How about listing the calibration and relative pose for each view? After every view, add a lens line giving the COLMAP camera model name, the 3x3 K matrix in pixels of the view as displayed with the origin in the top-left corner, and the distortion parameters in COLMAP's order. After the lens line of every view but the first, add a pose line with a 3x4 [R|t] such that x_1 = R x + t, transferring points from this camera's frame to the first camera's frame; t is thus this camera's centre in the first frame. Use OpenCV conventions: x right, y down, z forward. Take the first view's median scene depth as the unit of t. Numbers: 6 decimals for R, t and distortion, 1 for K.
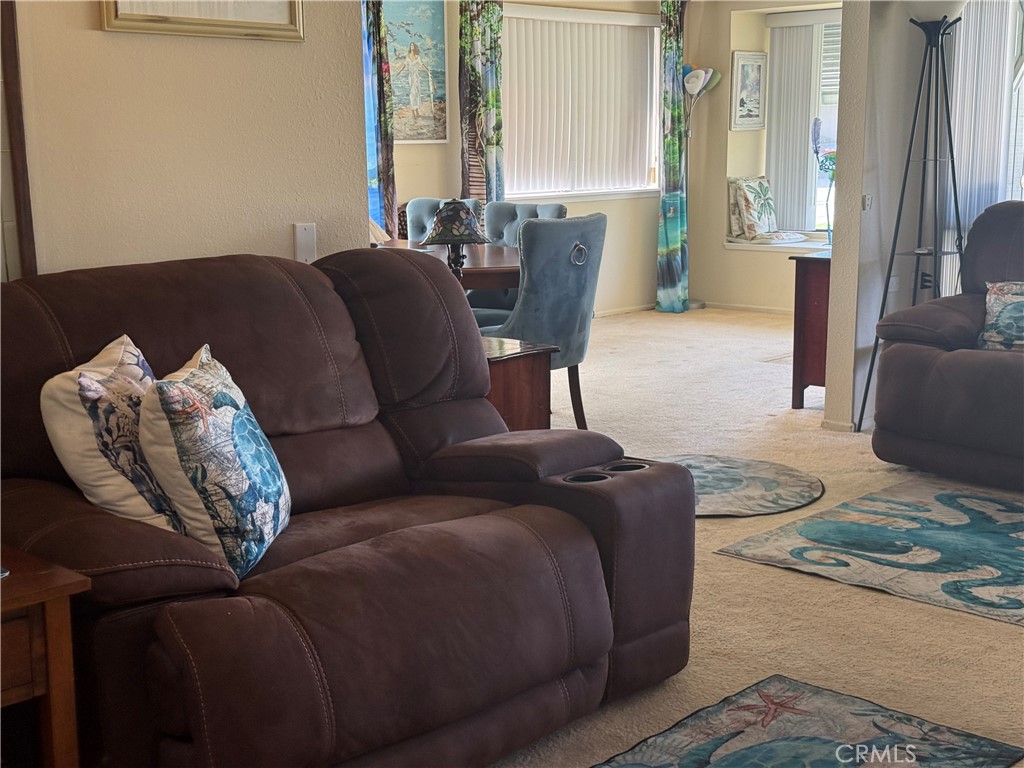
lens RADIAL K [[1404.5, 0, 509.3], [0, 1404.5, 395.3], [0, 0, 1]] dist [0.102912, 0.000000]
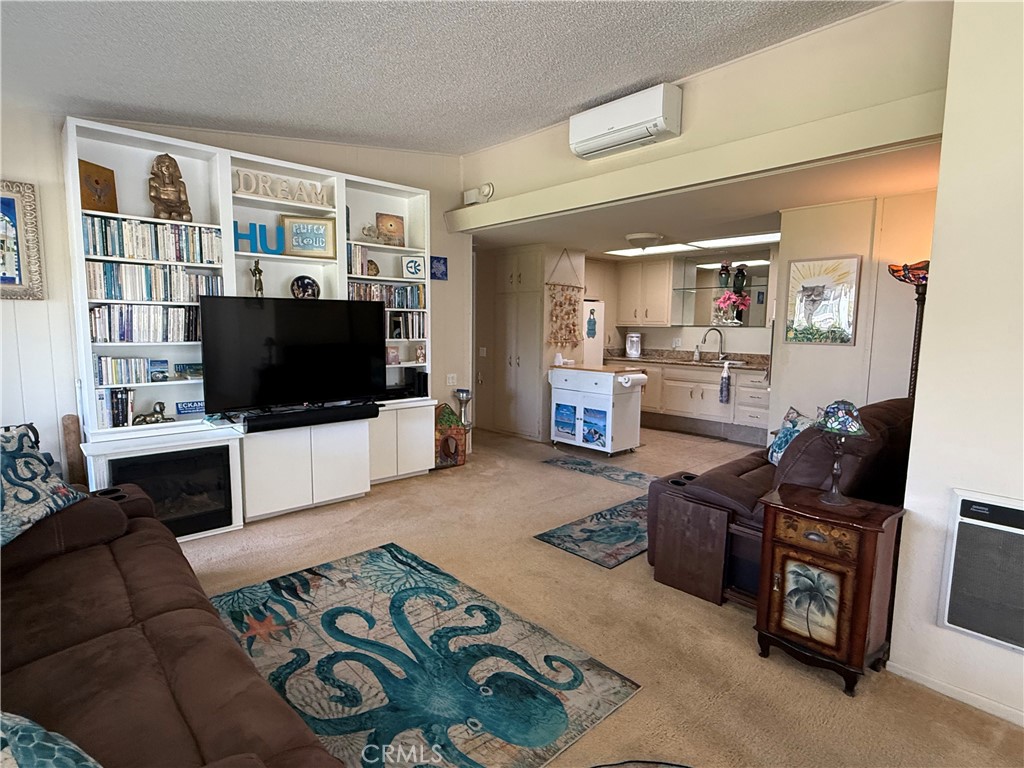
lens RADIAL K [[539.8, 0, 511.9], [0, 539.8, 382.9], [0, 0, 1]] dist [-0.002191, 0.001277]
pose [[-0.998301, -0.009186, 0.057533, 0.157334], [0.008158, 0.955724, 0.294152, -0.191642], [-0.057688, 0.294122, -0.954025, 0.921404]]
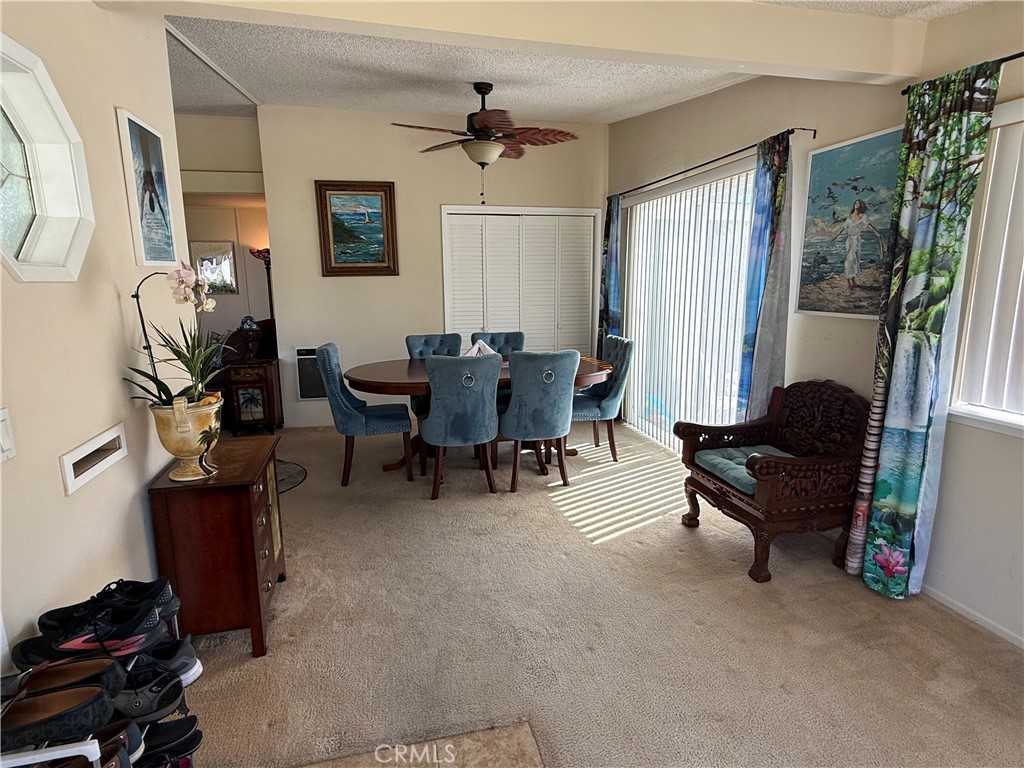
lens RADIAL K [[539.8, 0, 509.5], [0, 539.8, 382.5], [0, 0, 1]] dist [-0.002191, 0.001277]
pose [[-0.537333, 0.170300, -0.825997, 0.419262], [-0.145563, 0.945975, 0.289729, -0.267992], [0.830713, 0.275915, -0.483514, 1.296594]]
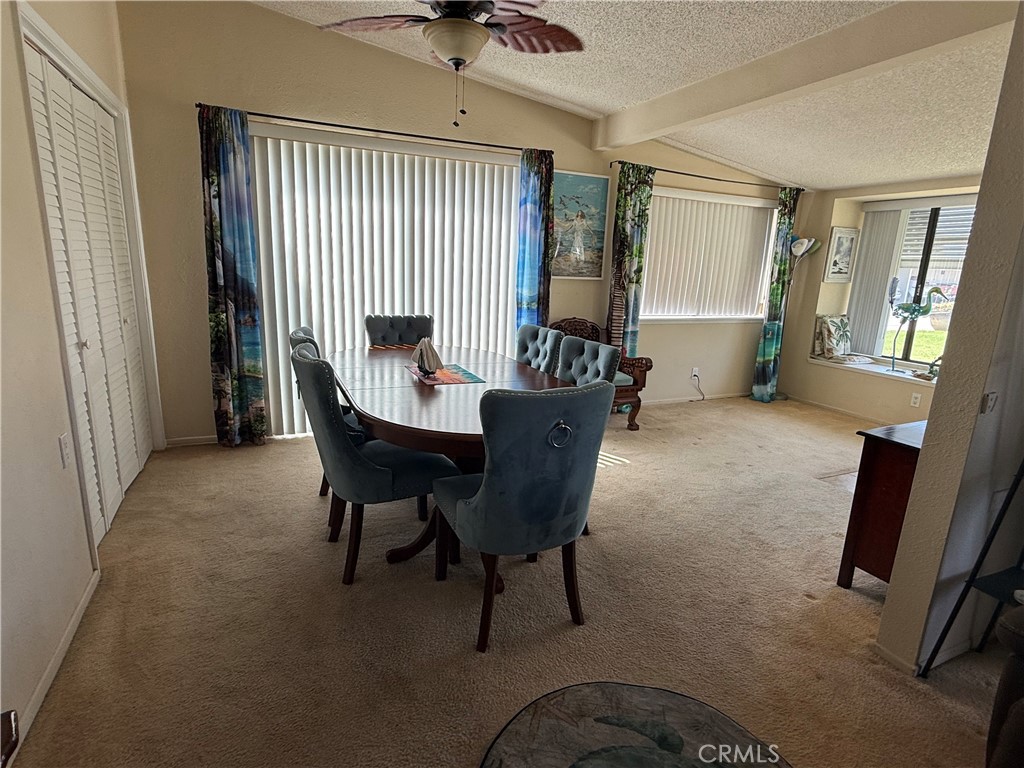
lens RADIAL K [[539.8, 0, 509.3], [0, 539.8, 384.7], [0, 0, 1]] dist [-0.002191, 0.001277]
pose [[0.926277, 0.127859, -0.354490, 0.107140], [-0.116656, 0.991763, 0.052892, -0.118102], [0.358333, -0.007639, 0.933563, 0.581624]]
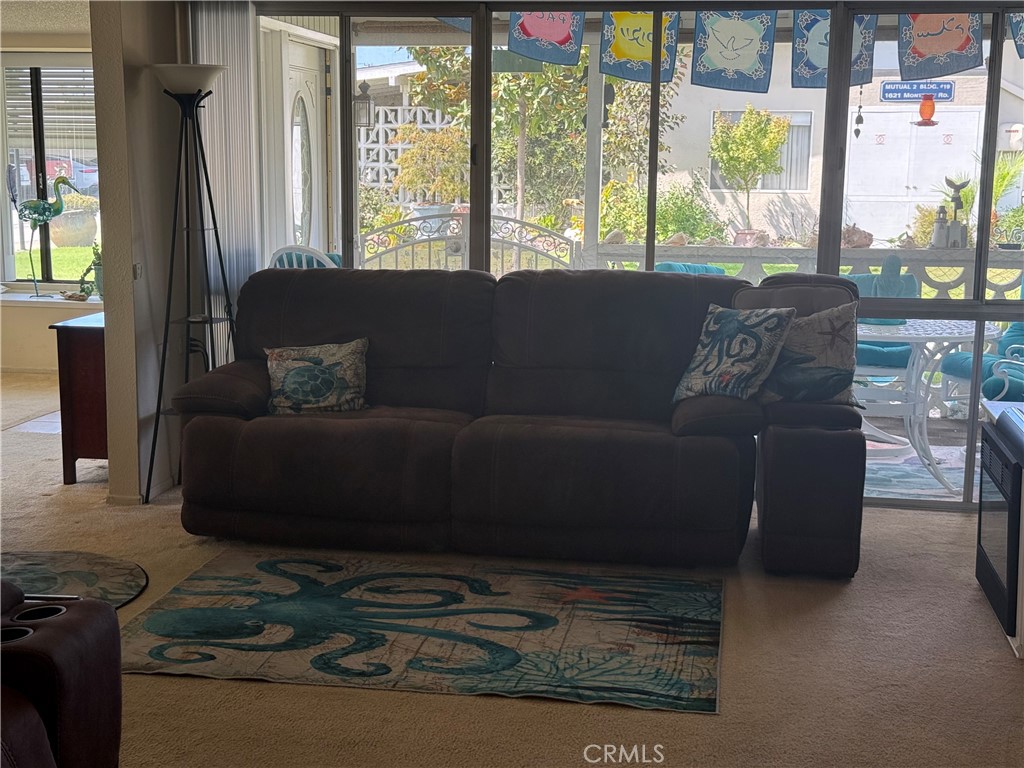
lens RADIAL K [[1404.5, 0, 499.3], [0, 1404.5, 400.2], [0, 0, 1]] dist [0.102912, 0.000000]
pose [[0.828049, -0.079249, 0.555027, -0.082471], [0.085856, 0.996207, 0.014154, -0.035456], [-0.554044, 0.035932, 0.831712, 0.042339]]
